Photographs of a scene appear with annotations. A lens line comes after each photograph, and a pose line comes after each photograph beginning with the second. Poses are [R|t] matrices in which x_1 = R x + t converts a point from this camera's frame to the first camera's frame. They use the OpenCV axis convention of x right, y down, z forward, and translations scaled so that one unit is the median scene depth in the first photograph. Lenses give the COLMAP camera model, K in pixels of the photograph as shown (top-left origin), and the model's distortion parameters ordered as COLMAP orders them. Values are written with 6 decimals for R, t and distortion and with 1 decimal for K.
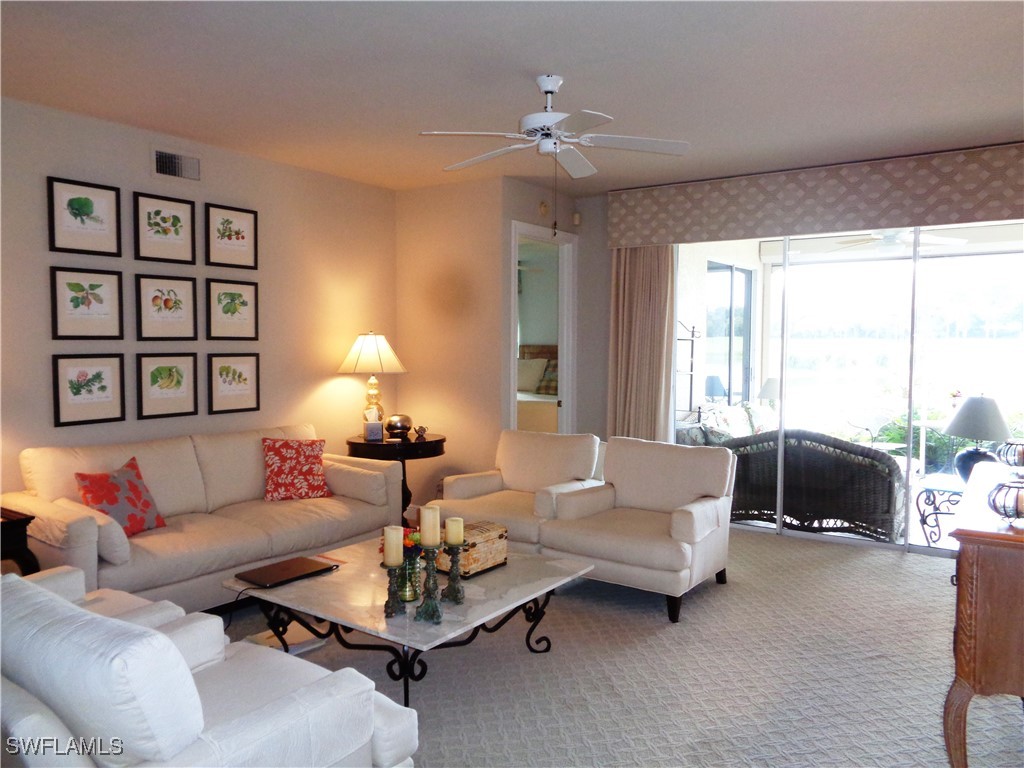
lens RADIAL K [[771.3, 0, 514.8], [0, 771.3, 384.3], [0, 0, 1]] dist [0.007885, -0.002184]
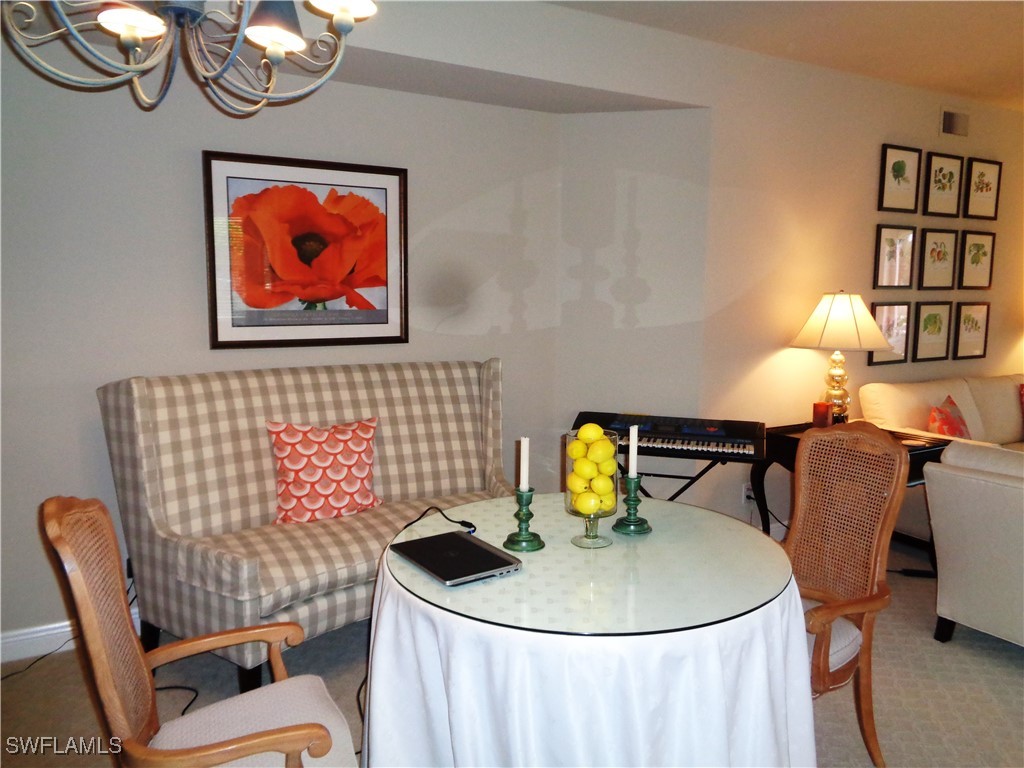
lens RADIAL K [[771.3, 0, 510.1], [0, 771.3, 381.1], [0, 0, 1]] dist [0.007885, -0.002184]
pose [[0.909104, 0.046558, -0.413958, -0.535179], [-0.021353, 0.997637, 0.065309, 0.012479], [0.416021, -0.050533, 0.907950, -0.232005]]
